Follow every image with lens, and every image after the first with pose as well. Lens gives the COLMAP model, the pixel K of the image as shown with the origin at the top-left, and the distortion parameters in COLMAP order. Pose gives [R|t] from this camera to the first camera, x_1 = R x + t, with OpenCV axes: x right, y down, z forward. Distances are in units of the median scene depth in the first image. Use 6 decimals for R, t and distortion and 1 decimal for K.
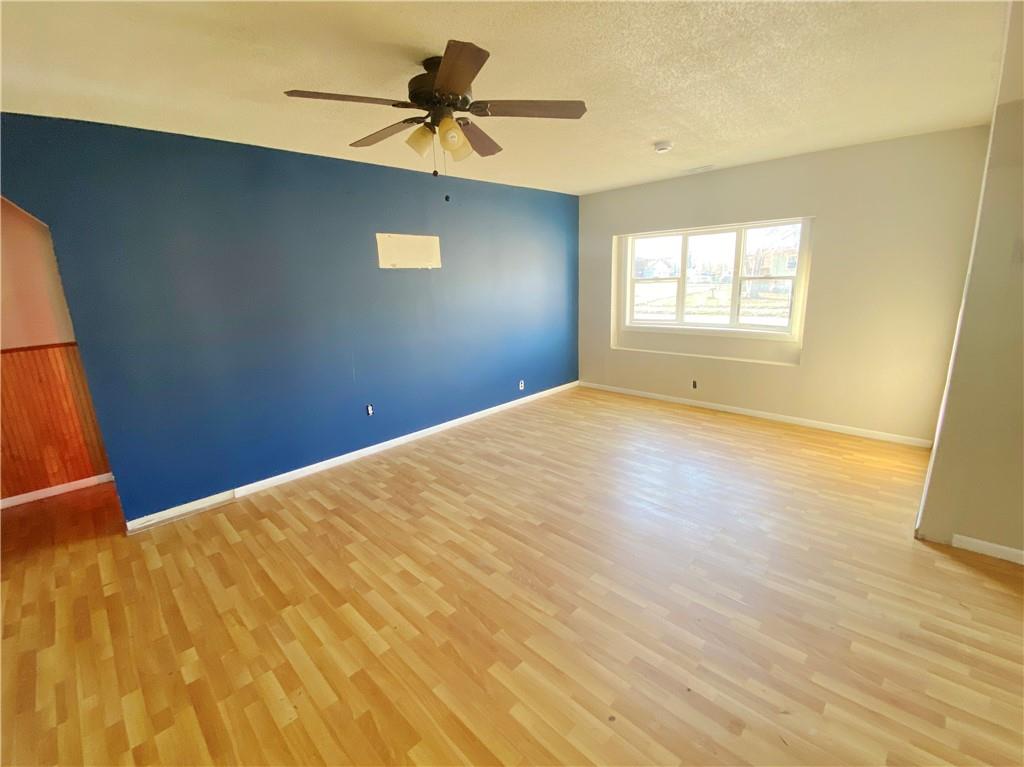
lens RADIAL K [[446.5, 0, 502.2], [0, 446.5, 377.2], [0, 0, 1]] dist [0.002401, -0.001339]
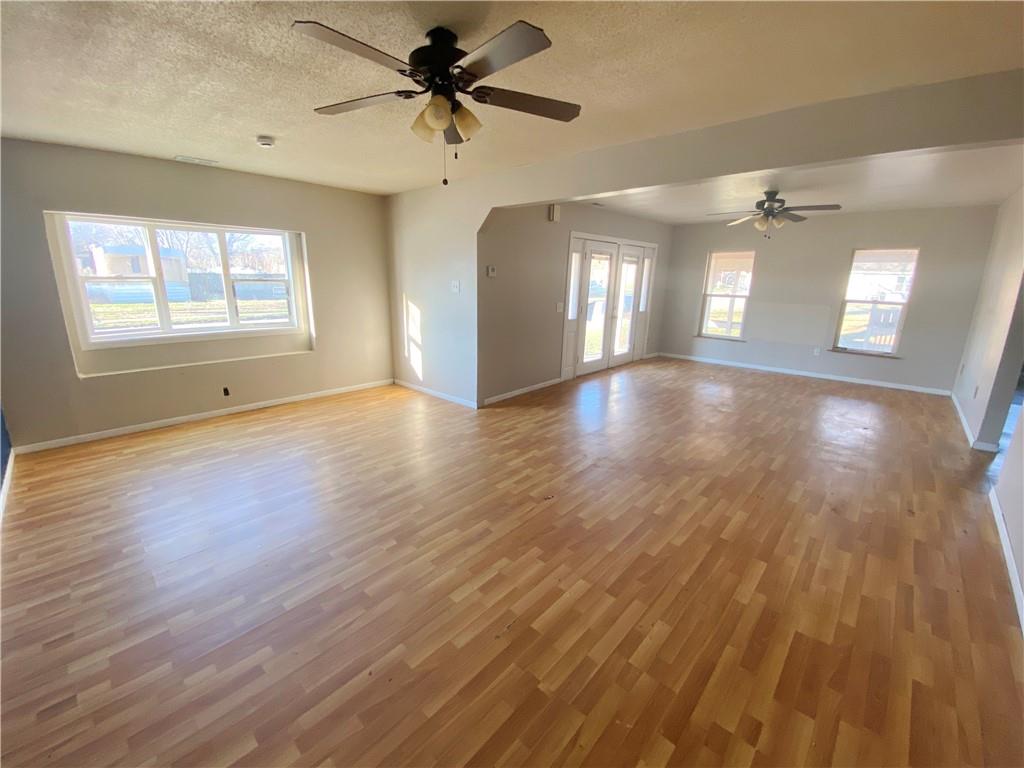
lens RADIAL K [[426.4, 0, 501.0], [0, 426.4, 382.6], [0, 0, 1]] dist [0.029696, -0.000239]
pose [[-0.037785, -0.207925, 0.977415, -0.833276], [0.210555, 0.954498, 0.211189, -0.125765], [-0.976851, 0.213780, 0.007714, 0.718731]]
